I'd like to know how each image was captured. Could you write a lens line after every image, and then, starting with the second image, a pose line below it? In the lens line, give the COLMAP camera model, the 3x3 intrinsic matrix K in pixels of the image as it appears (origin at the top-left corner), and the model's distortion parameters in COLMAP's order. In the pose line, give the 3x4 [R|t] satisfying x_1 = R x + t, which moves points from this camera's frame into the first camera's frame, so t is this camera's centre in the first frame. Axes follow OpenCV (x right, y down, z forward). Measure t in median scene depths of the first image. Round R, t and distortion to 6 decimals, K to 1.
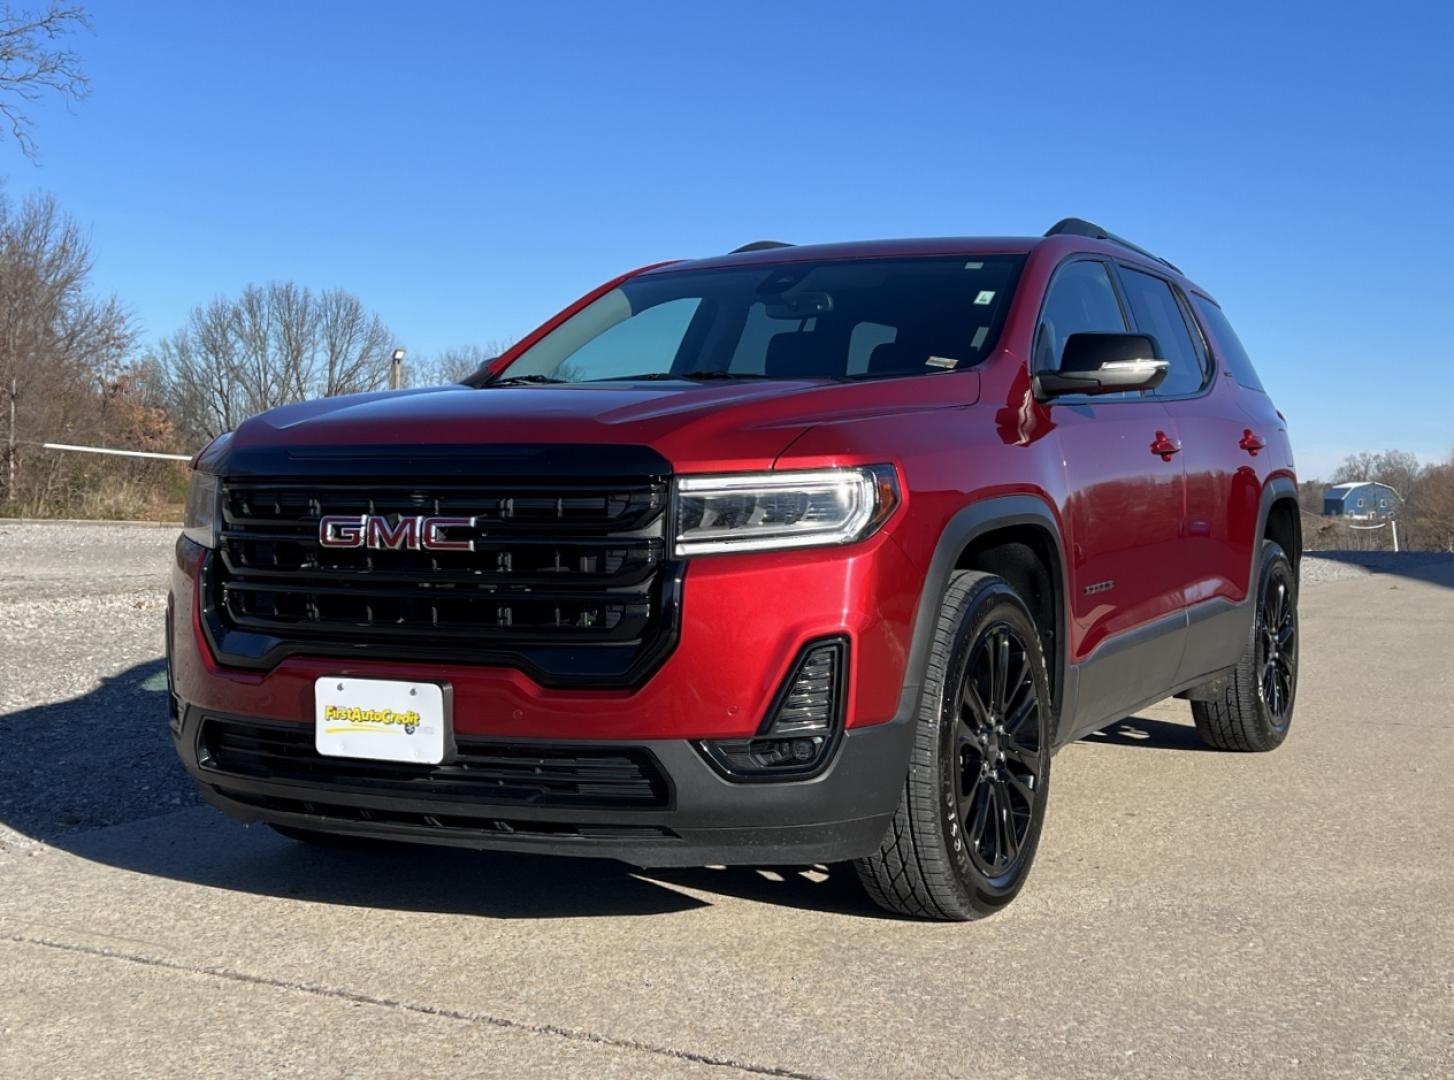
lens RADIAL K [[1888.6, 0, 744.9], [0, 1888.6, 499.0], [0, 0, 1]] dist [0.113143, 0.000000]
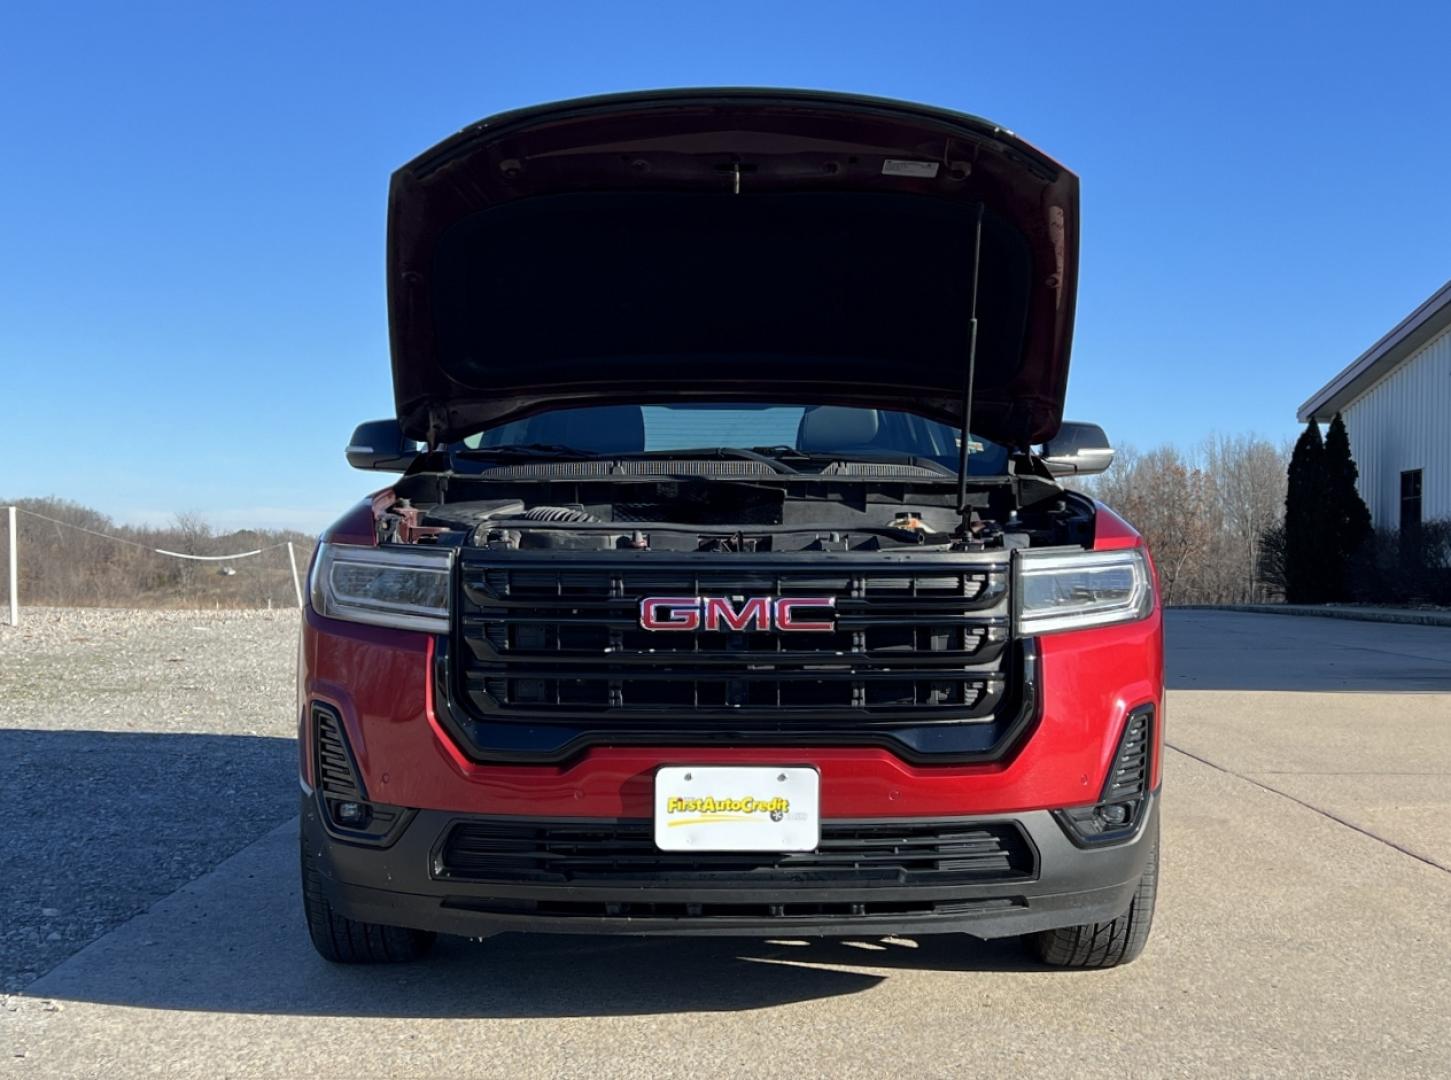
lens RADIAL K [[1951.0, 0, 732.7], [0, 1951.0, 503.3], [0, 0, 1]] dist [0.116334, 0.000000]
pose [[0.882888, 0.012591, 0.469416, -0.668631], [0.002514, 0.999499, -0.031538, -0.007545], [-0.469578, 0.029024, 0.882414, 0.120877]]
